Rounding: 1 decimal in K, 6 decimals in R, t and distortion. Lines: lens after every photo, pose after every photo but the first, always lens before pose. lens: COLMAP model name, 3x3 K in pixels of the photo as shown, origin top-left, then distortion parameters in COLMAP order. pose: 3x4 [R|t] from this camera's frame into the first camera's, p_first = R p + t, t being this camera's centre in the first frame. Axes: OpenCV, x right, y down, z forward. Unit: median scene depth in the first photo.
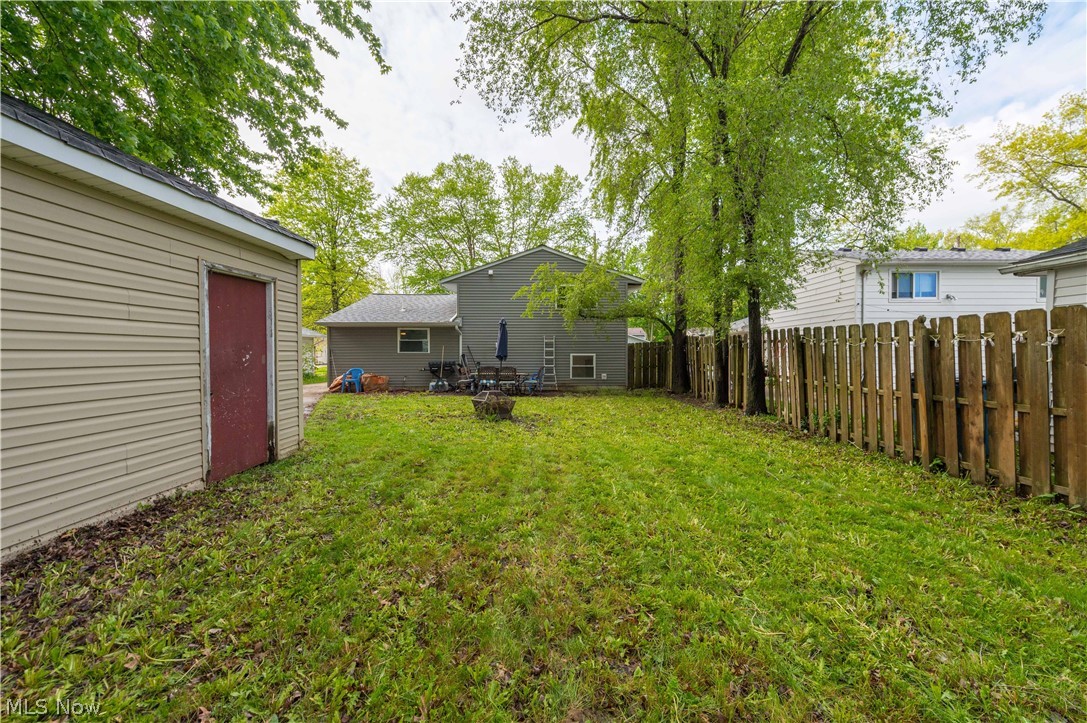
lens RADIAL K [[439.9, 0, 549.5], [0, 439.9, 357.3], [0, 0, 1]] dist [0.015928, -0.000330]
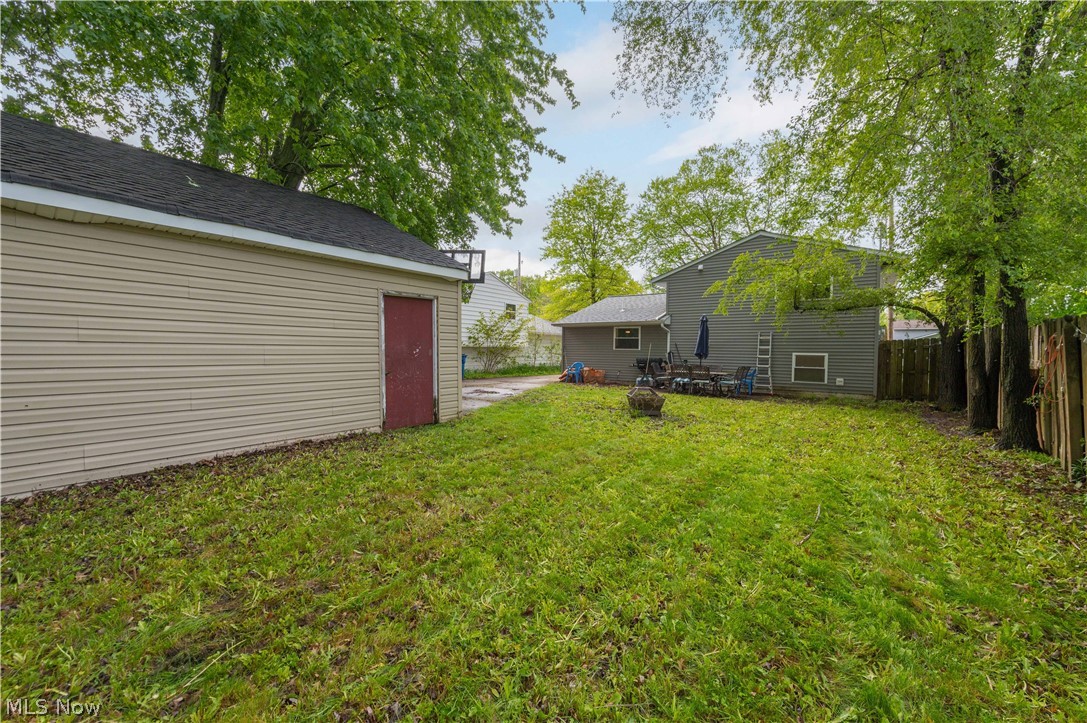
lens RADIAL K [[439.9, 0, 552.7], [0, 439.9, 355.4], [0, 0, 1]] dist [0.015928, -0.000330]
pose [[0.793359, 0.018821, -0.608463, 0.212501], [-0.017952, 0.999811, 0.007520, -0.001272], [0.608490, 0.004957, 0.793546, 0.037312]]
